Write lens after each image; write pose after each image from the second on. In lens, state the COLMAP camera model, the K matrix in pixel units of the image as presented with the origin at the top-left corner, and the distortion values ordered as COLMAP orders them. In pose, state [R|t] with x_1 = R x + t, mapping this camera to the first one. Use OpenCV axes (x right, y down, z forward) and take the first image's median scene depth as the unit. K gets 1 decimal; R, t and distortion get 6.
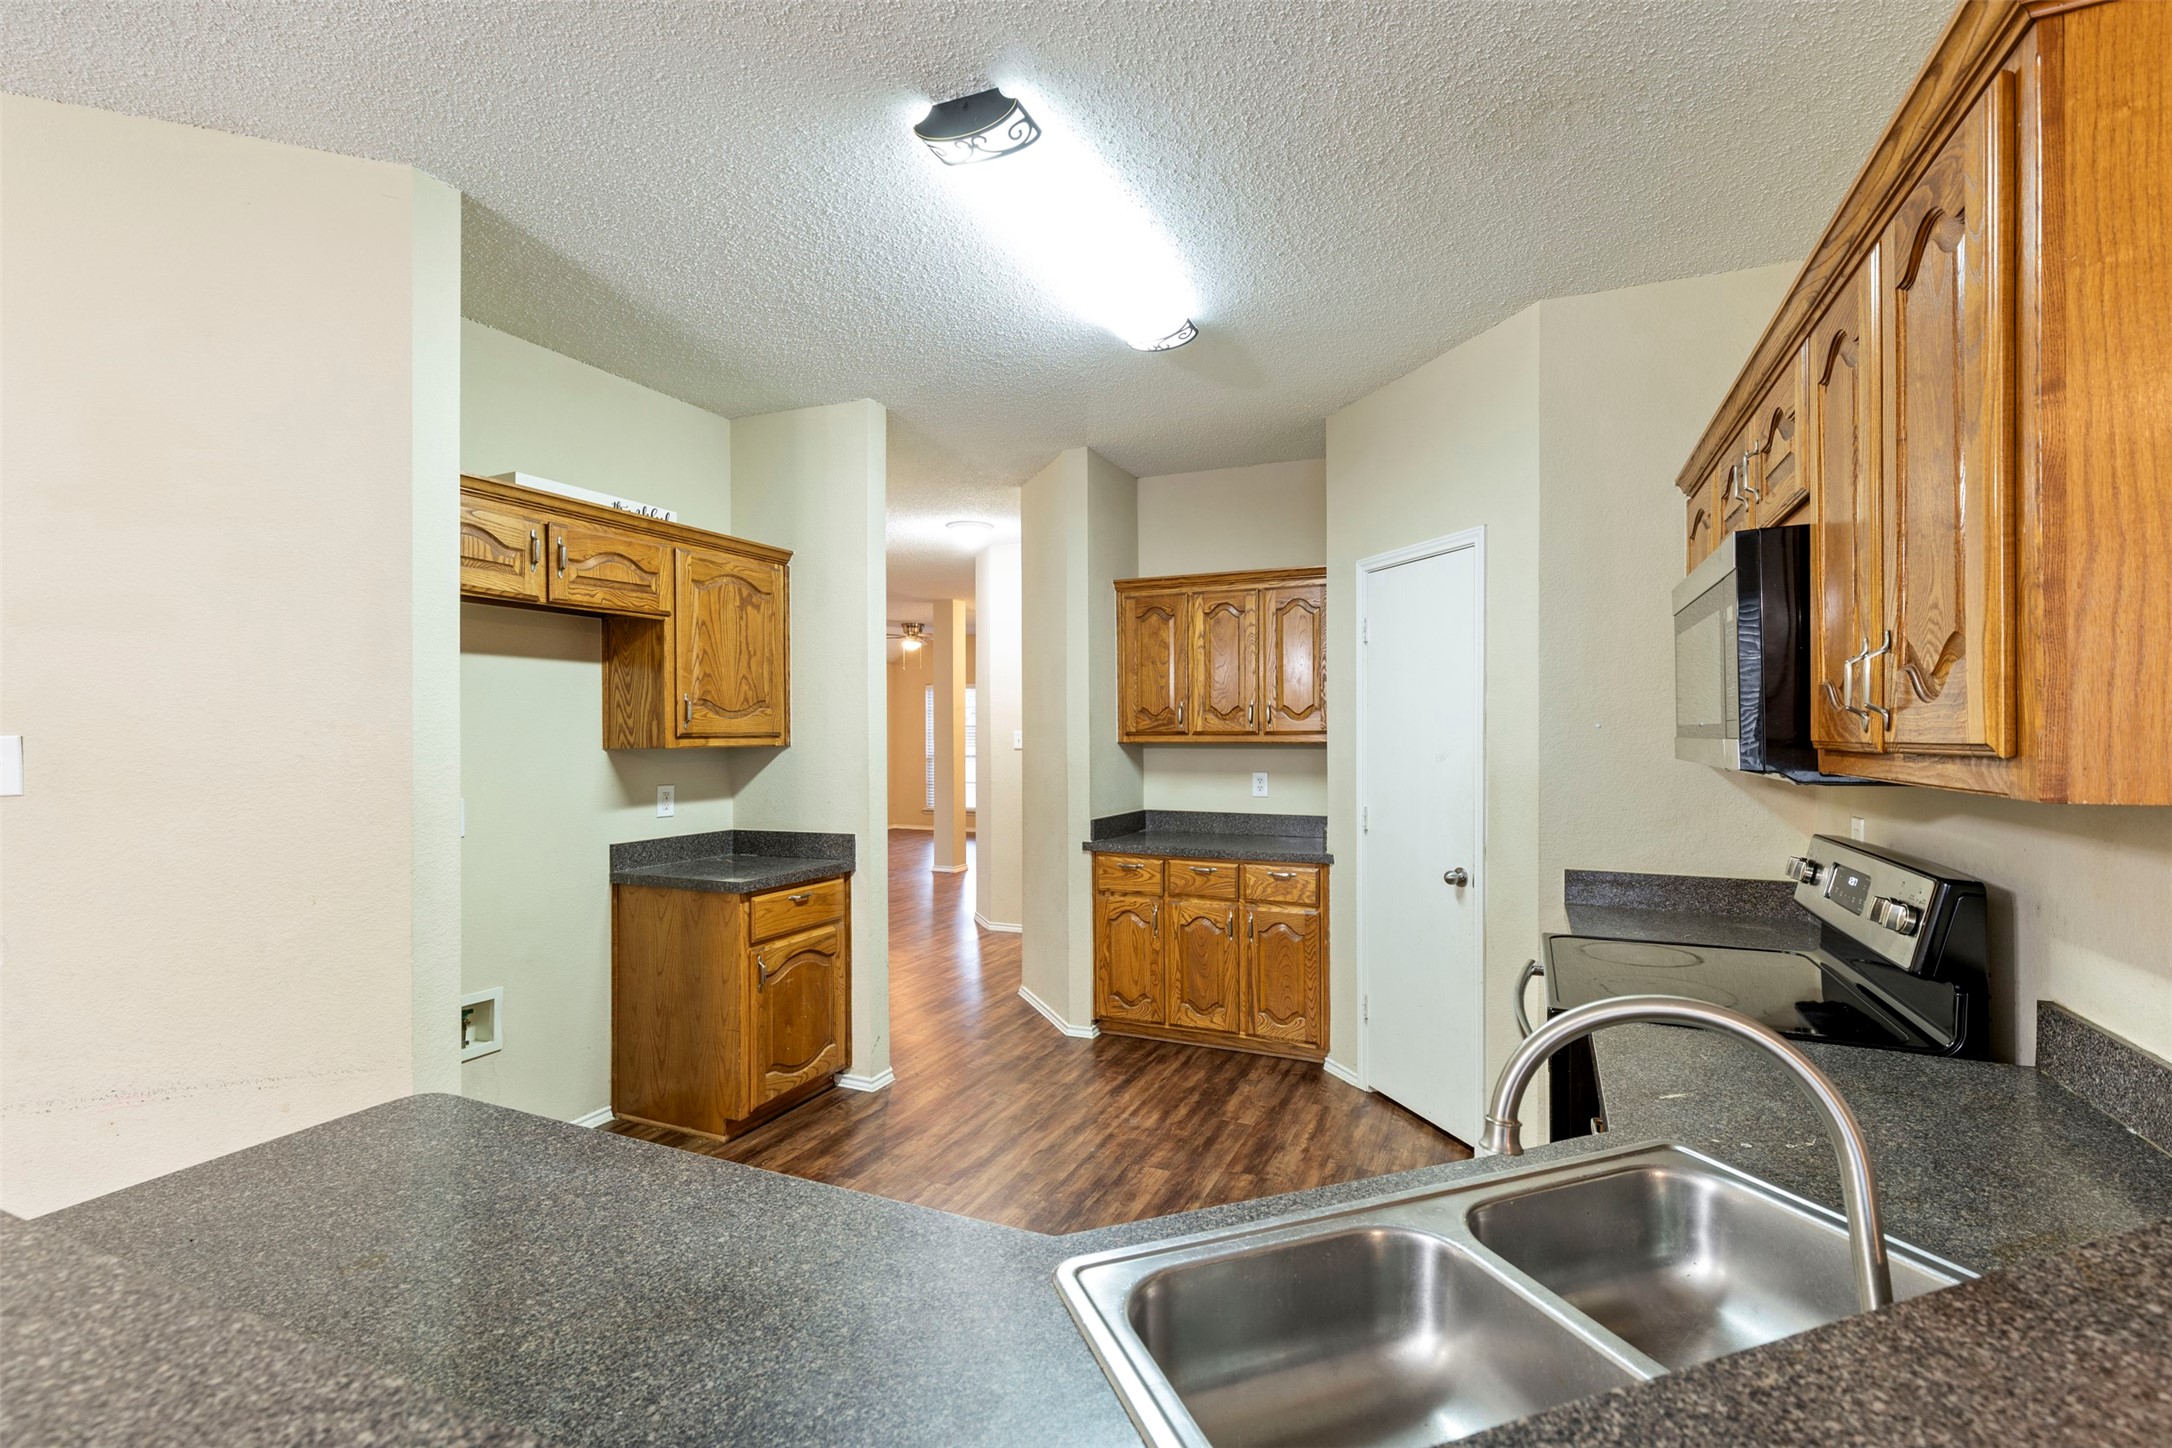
lens RADIAL K [[969.2, 0, 1109.3], [0, 969.2, 725.0], [0, 0, 1]] dist [0.004024, 0.000084]
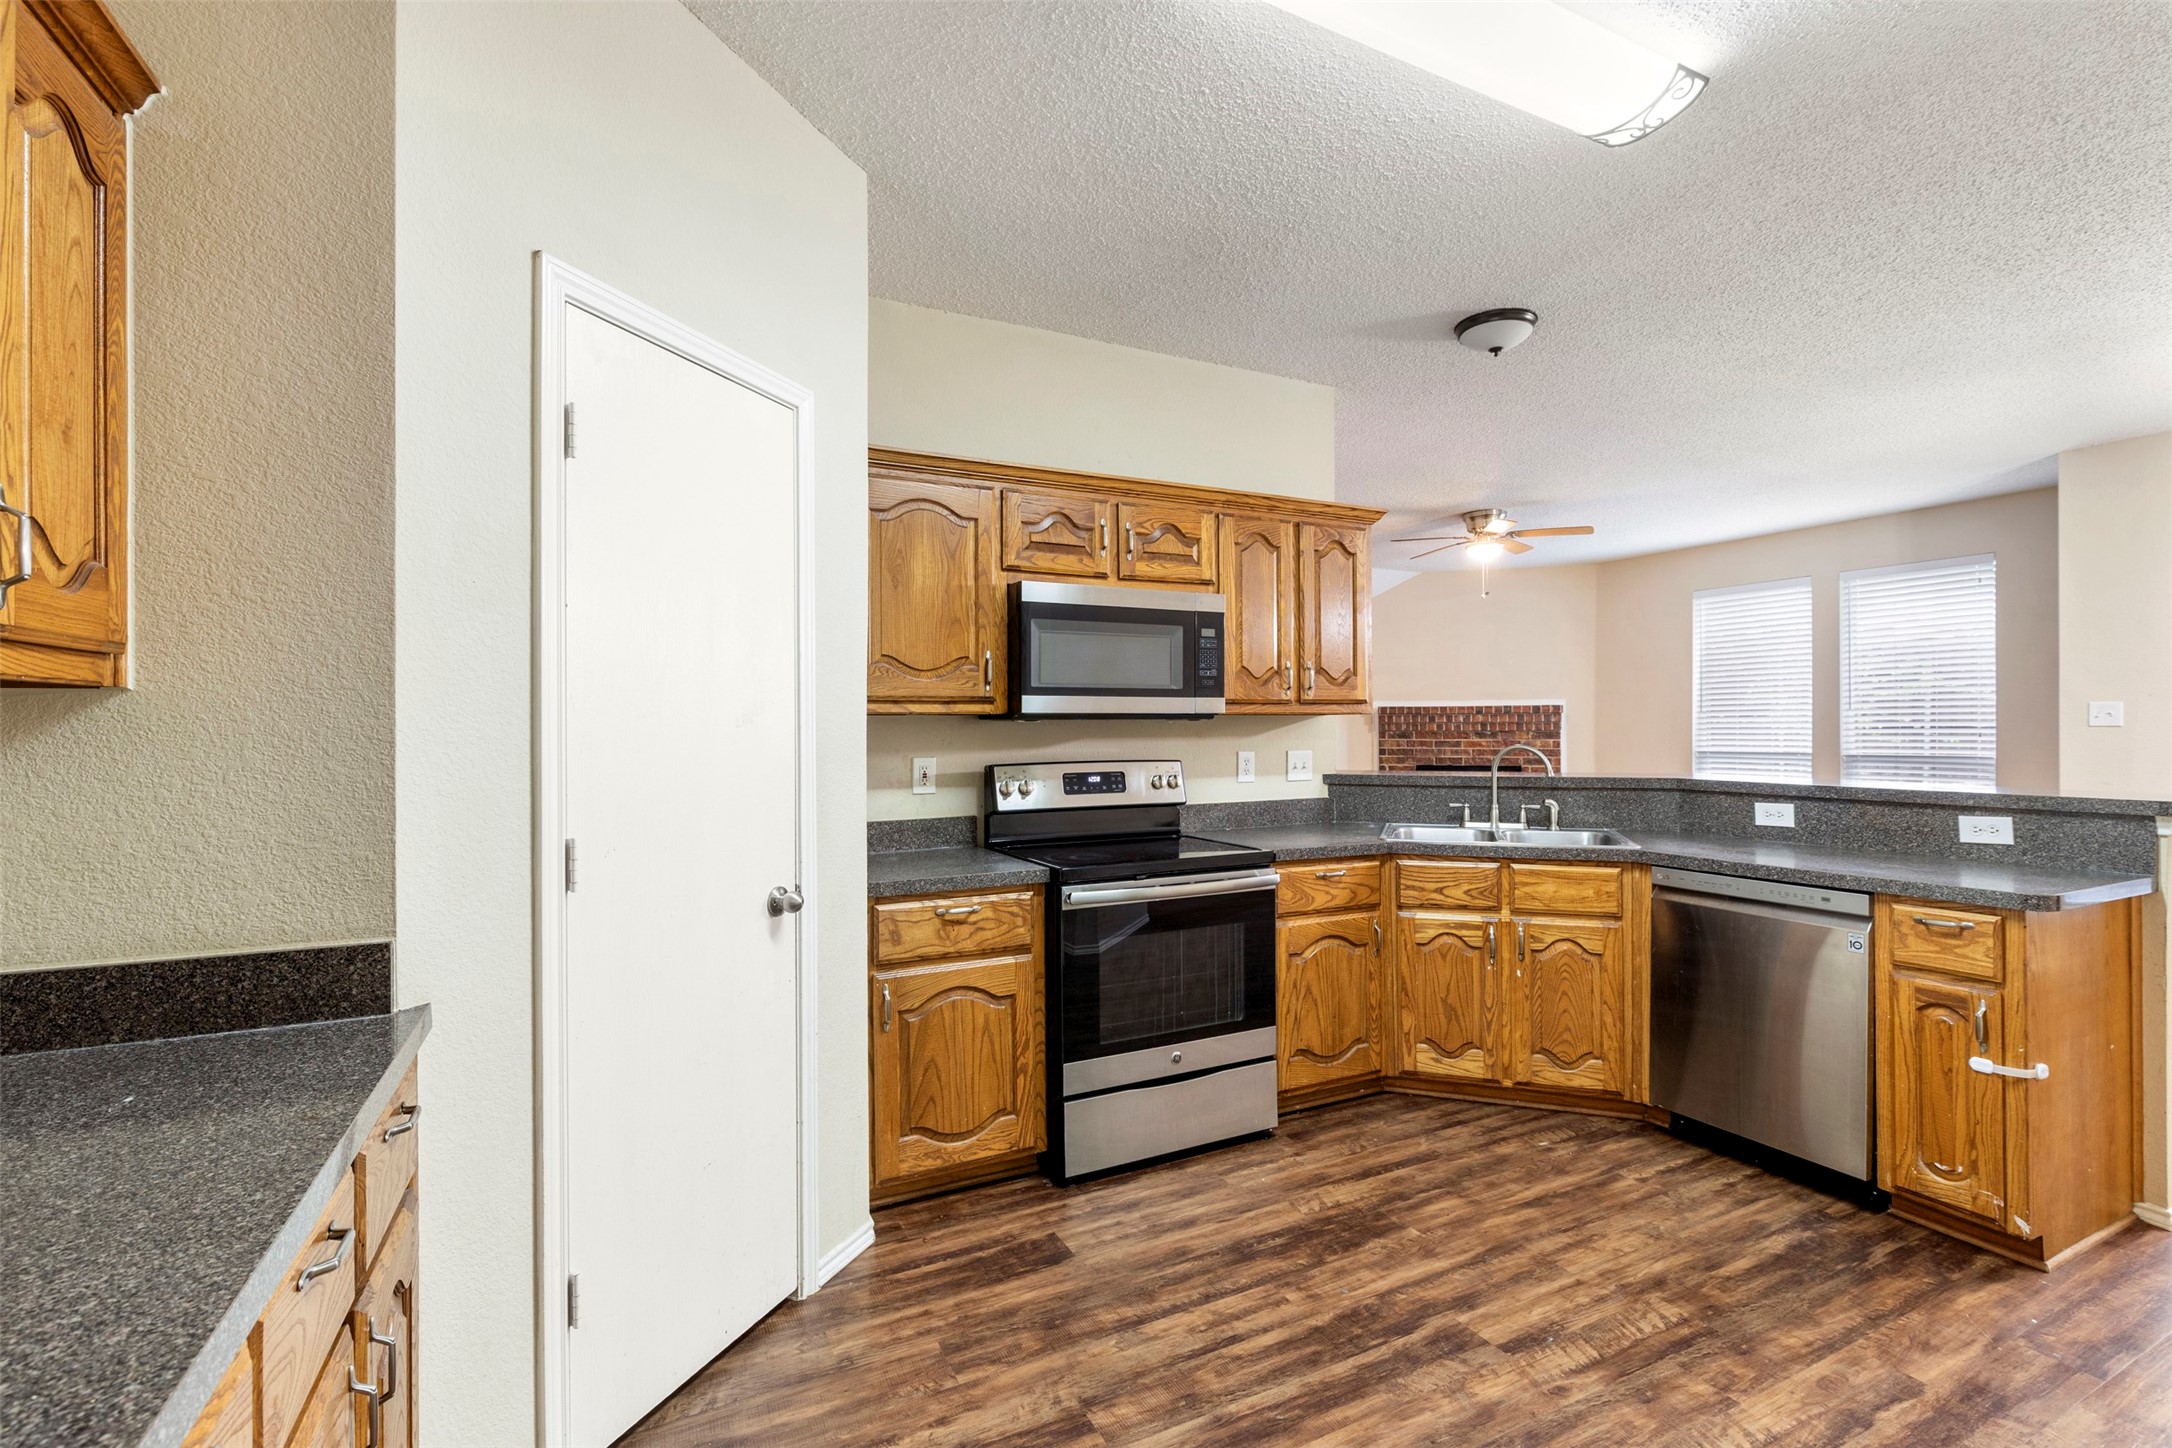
lens RADIAL K [[969.2, 0, 1111.7], [0, 969.2, 722.0], [0, 0, 1]] dist [0.004024, 0.000084]
pose [[-0.770327, 0.008263, 0.637595, -0.208694], [0.002292, 0.999945, -0.010189, 0.039094], [-0.637645, -0.006388, -0.770304, 1.237464]]
